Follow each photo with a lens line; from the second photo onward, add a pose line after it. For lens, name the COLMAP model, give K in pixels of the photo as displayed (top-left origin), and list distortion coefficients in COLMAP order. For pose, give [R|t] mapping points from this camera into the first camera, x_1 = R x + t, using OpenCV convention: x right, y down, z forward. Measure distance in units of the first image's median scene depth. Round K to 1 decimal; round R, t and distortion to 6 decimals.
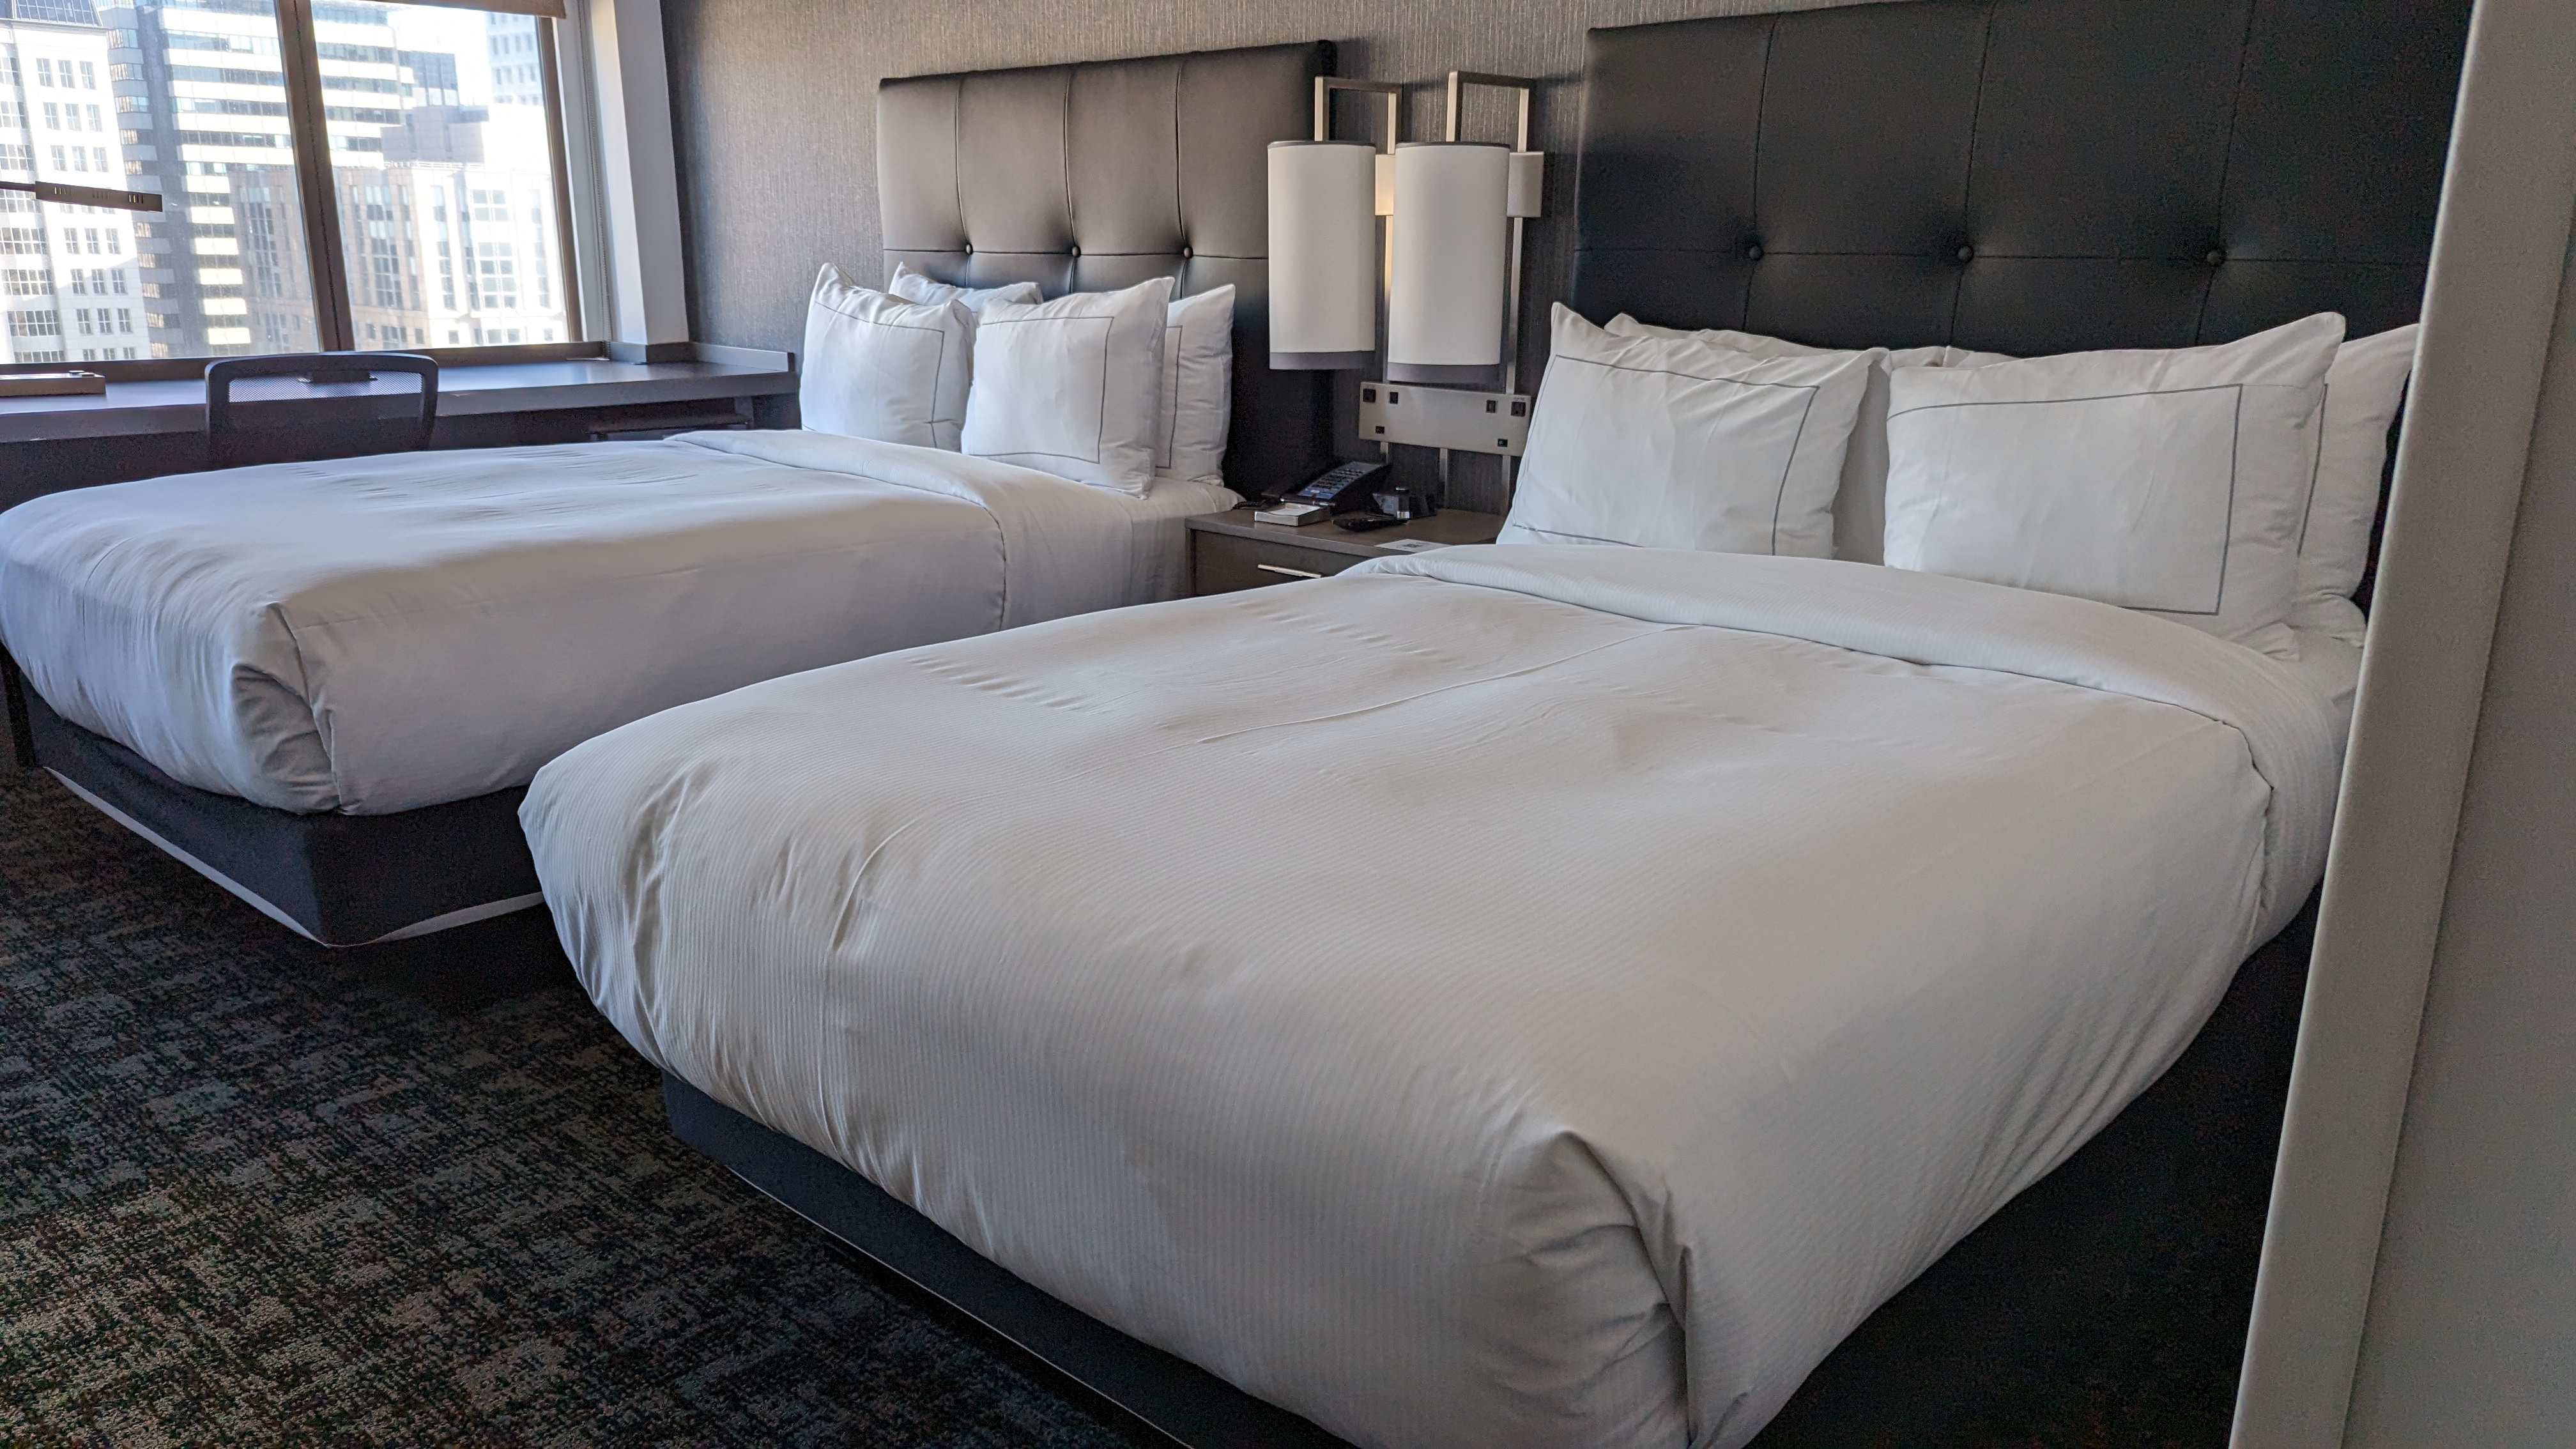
lens RADIAL K [[1834.5, 0, 1295.1], [0, 1834.5, 739.8], [0, 0, 1]] dist [0.053267, -0.046927]
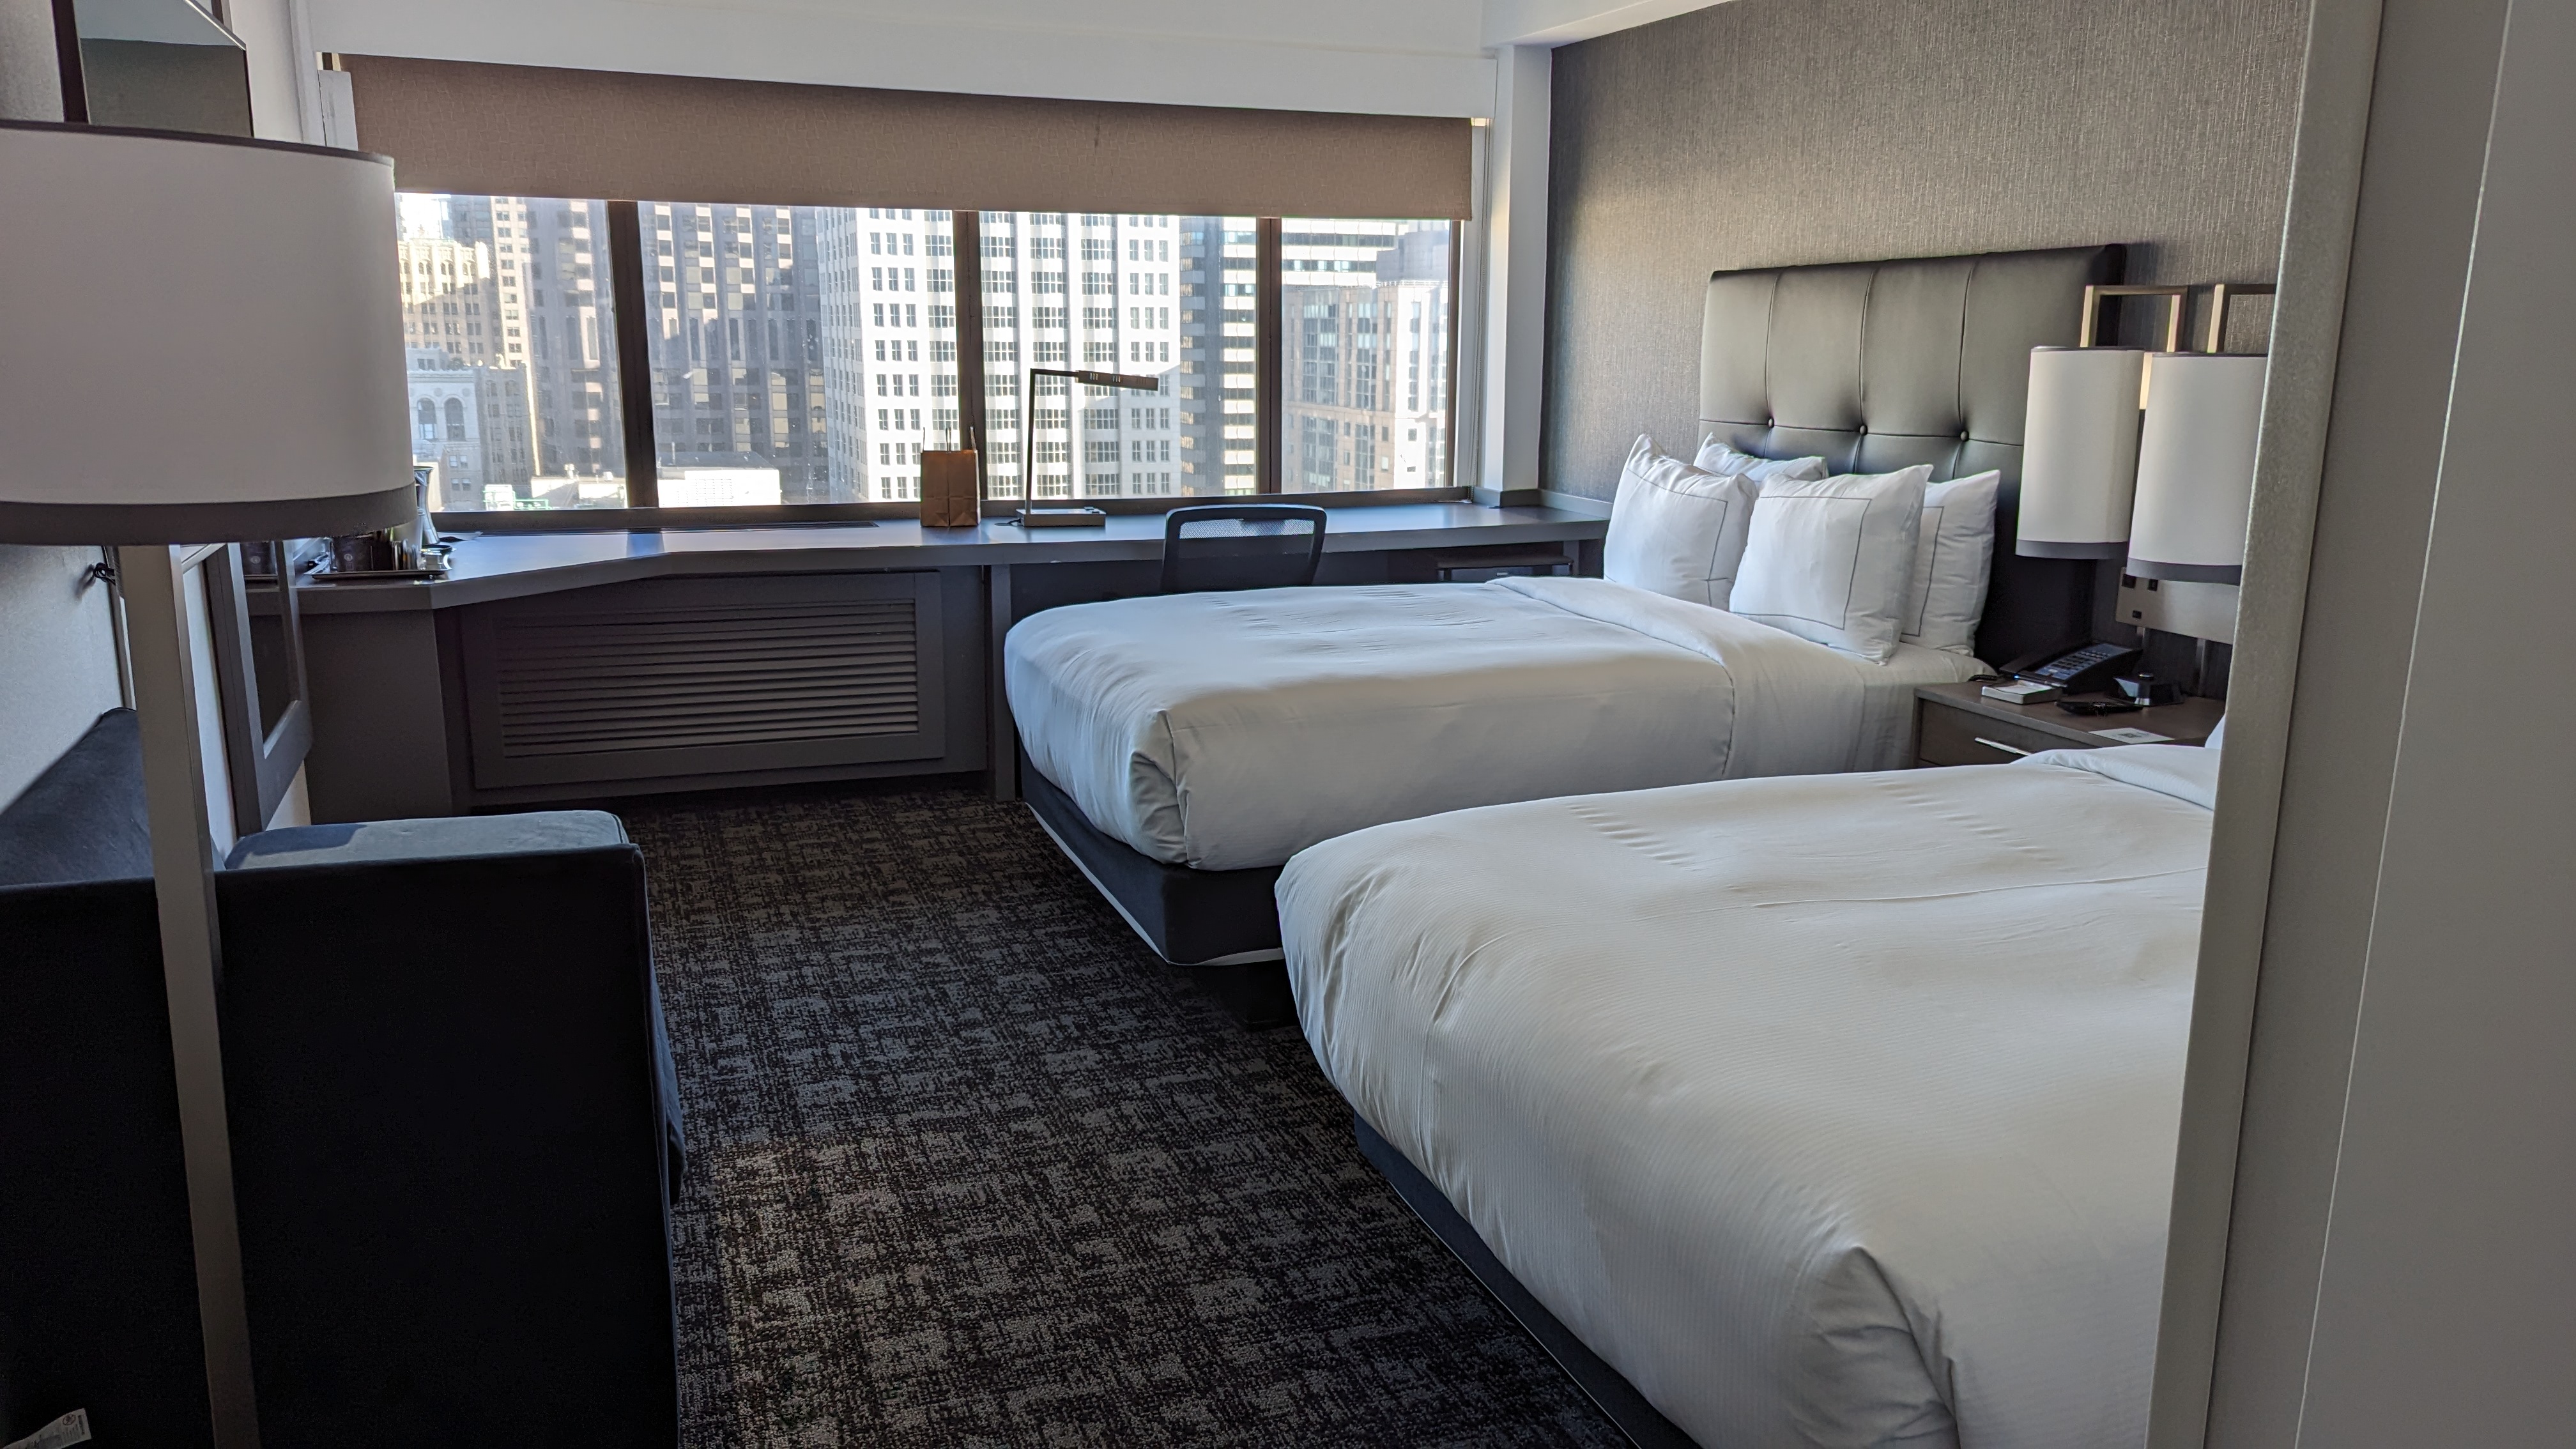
lens RADIAL K [[1834.5, 0, 1302.0], [0, 1834.5, 725.6], [0, 0, 1]] dist [0.053267, -0.046927]
pose [[0.888083, 0.092446, -0.450291, 0.107027], [-0.119686, 0.992285, -0.032332, -0.020356], [0.443828, 0.082607, 0.892296, -0.116856]]
